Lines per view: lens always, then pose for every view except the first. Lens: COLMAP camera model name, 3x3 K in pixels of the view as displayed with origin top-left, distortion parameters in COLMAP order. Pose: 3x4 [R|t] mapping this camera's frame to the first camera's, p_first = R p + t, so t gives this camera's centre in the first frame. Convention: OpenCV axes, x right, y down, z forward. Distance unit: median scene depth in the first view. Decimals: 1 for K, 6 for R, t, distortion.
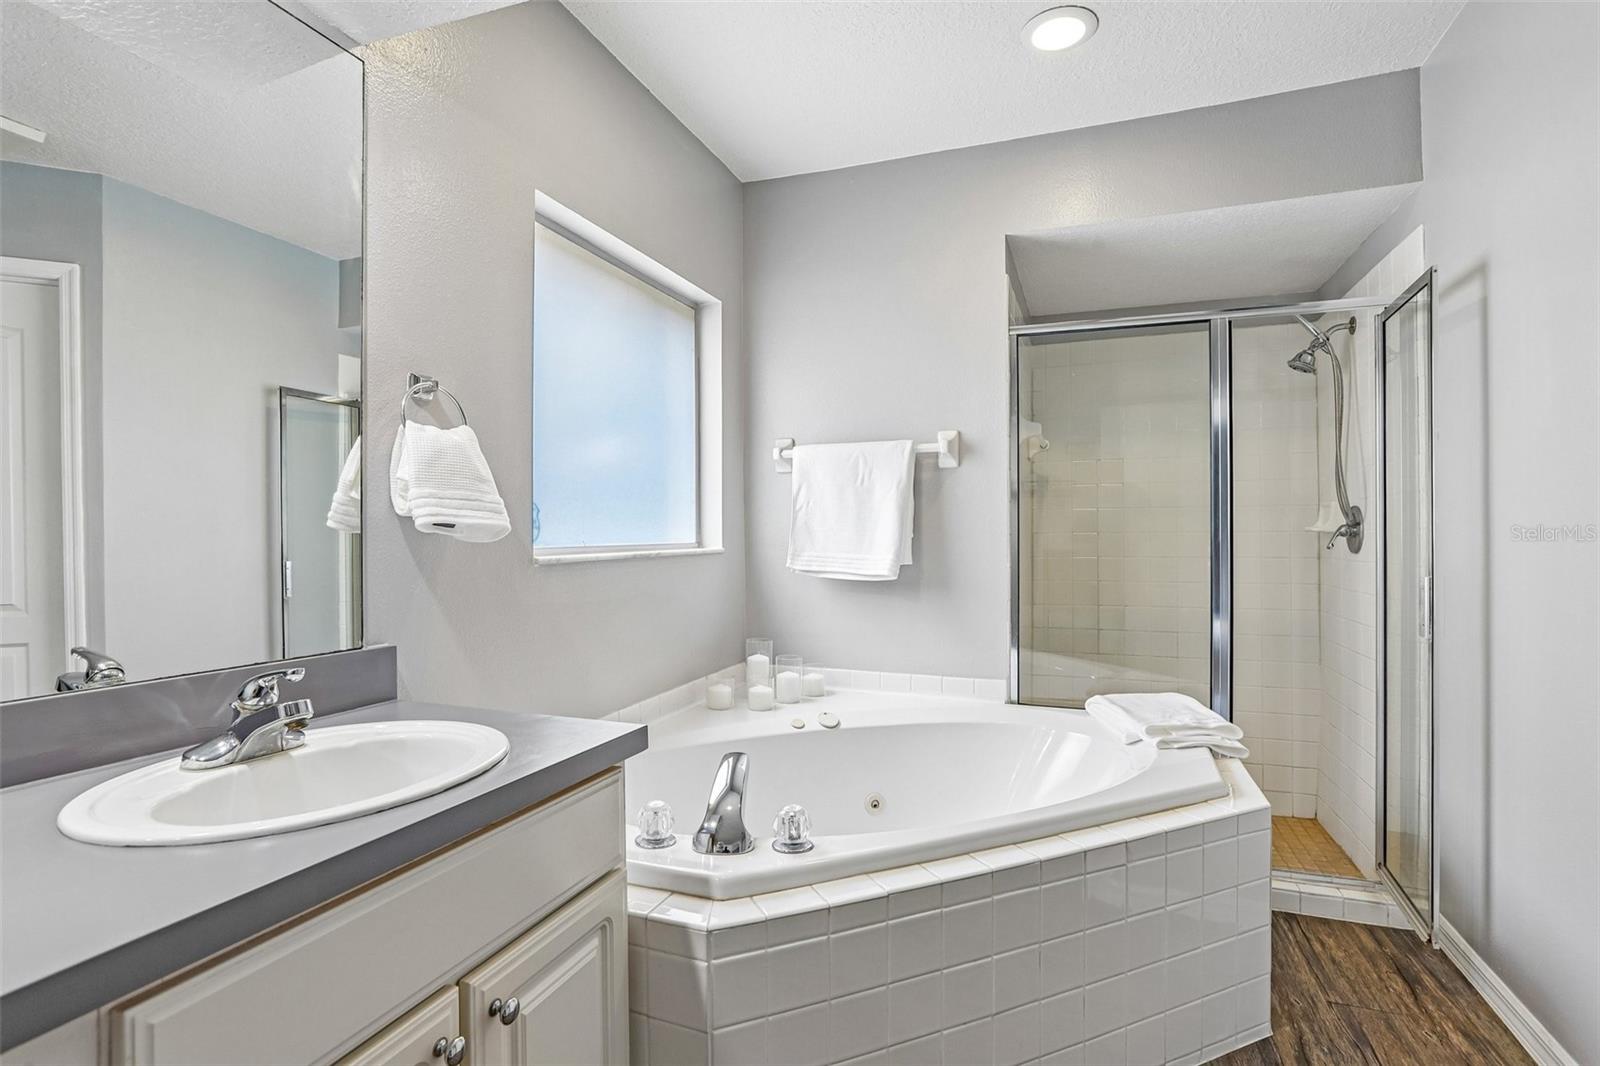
lens RADIAL K [[759.9, 0, 789.7], [0, 759.9, 535.8], [0, 0, 1]] dist [-0.048100, 0.015830]
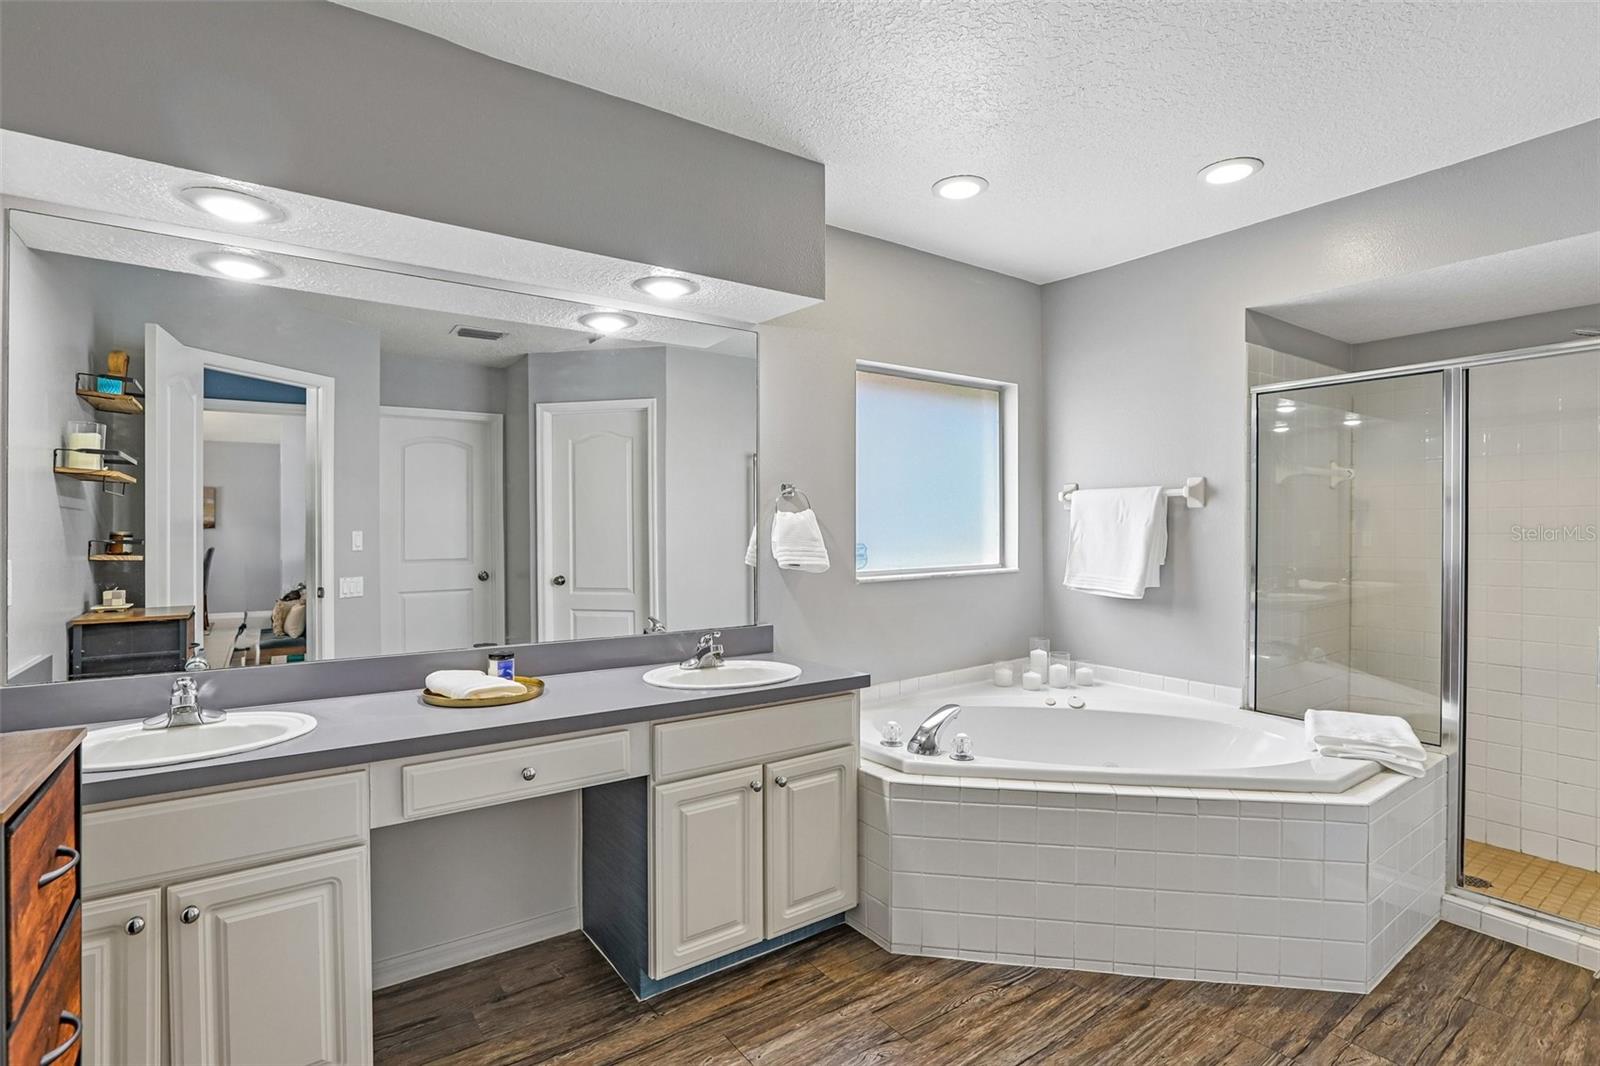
lens RADIAL K [[759.9, 0, 810.4], [0, 759.9, 526.9], [0, 0, 1]] dist [-0.048100, 0.015830]
pose [[0.838509, 0.001603, -0.544885, 0.458884], [-0.000120, 0.999996, 0.002756, -0.083520], [0.544887, -0.002245, 0.838506, -0.442524]]
